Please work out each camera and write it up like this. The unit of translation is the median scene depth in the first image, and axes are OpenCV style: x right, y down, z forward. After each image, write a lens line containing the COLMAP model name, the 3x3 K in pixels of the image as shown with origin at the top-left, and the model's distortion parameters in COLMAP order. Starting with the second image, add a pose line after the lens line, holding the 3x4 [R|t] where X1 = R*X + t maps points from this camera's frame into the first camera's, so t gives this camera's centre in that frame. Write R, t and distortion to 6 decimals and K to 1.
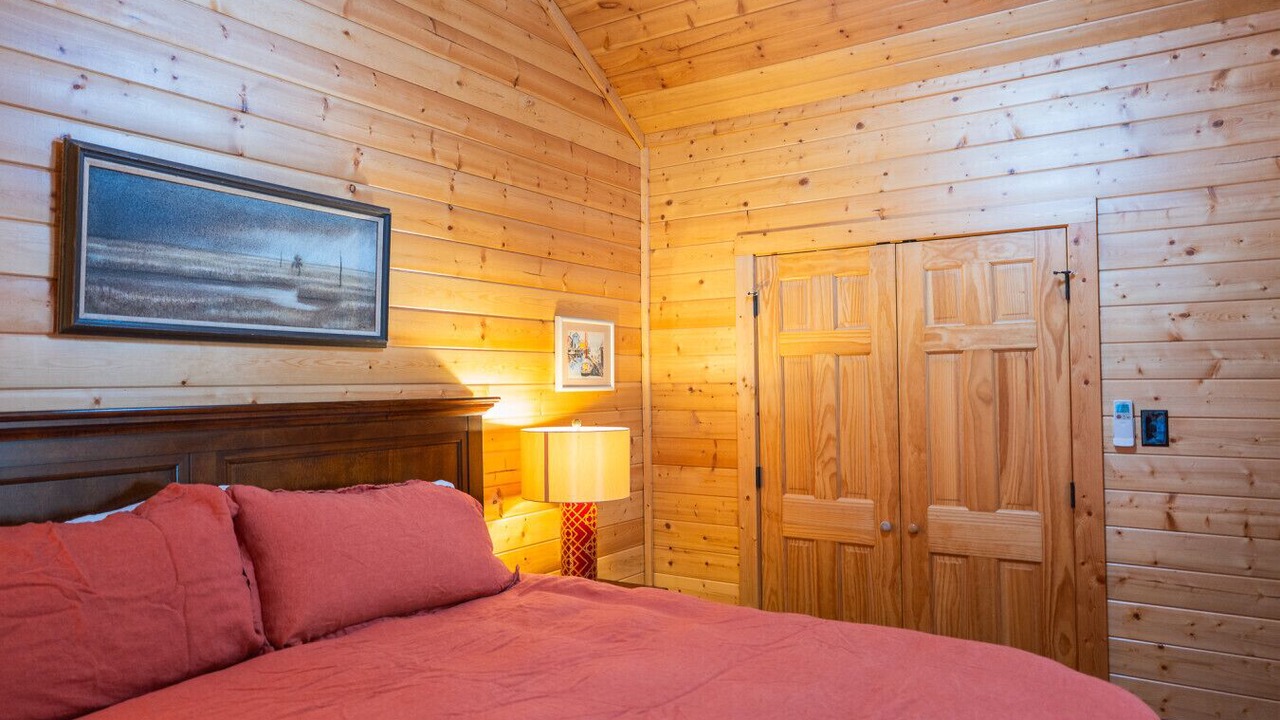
lens RADIAL K [[841.1, 0, 640.0], [0, 841.1, 360.0], [0, 0, 1]] dist [-0.005831, 0.000513]
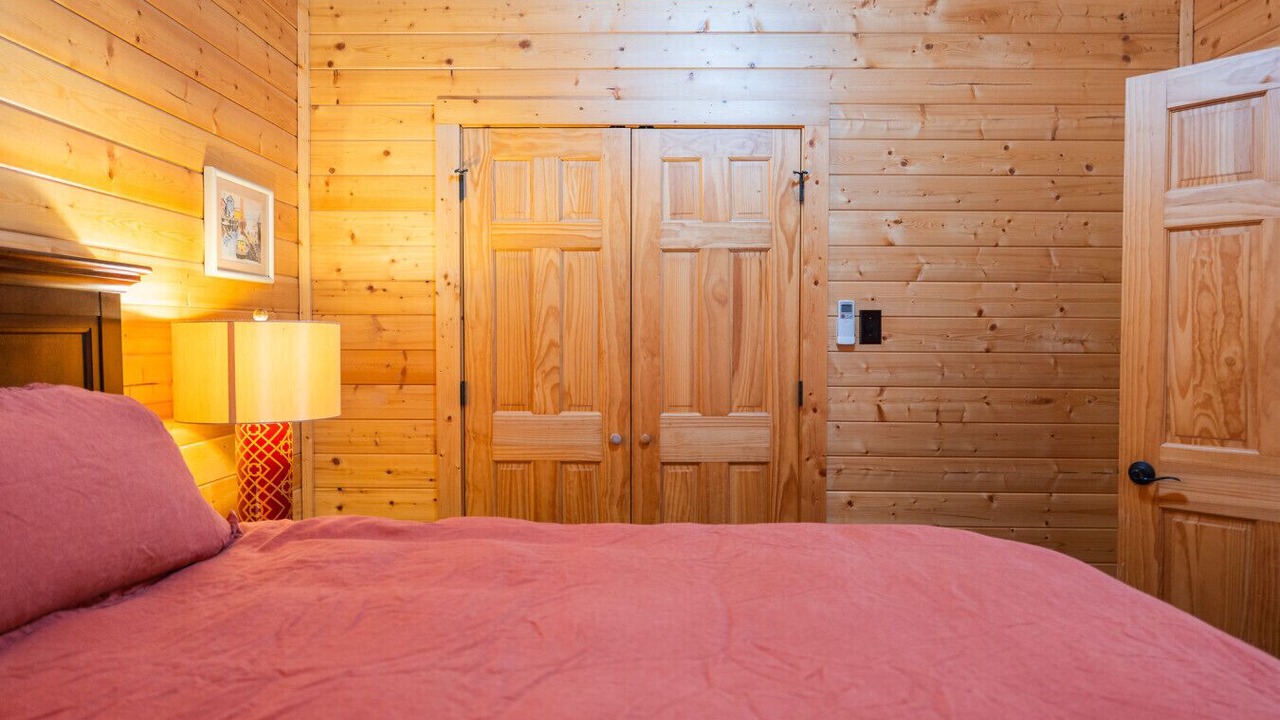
lens RADIAL K [[841.1, 0, 640.0], [0, 841.1, 360.0], [0, 0, 1]] dist [-0.005831, 0.000513]
pose [[0.839798, -0.004072, 0.542883, -0.210159], [-0.024662, 0.998653, 0.045641, 0.080291], [-0.542338, -0.051718, 0.838567, 0.255820]]
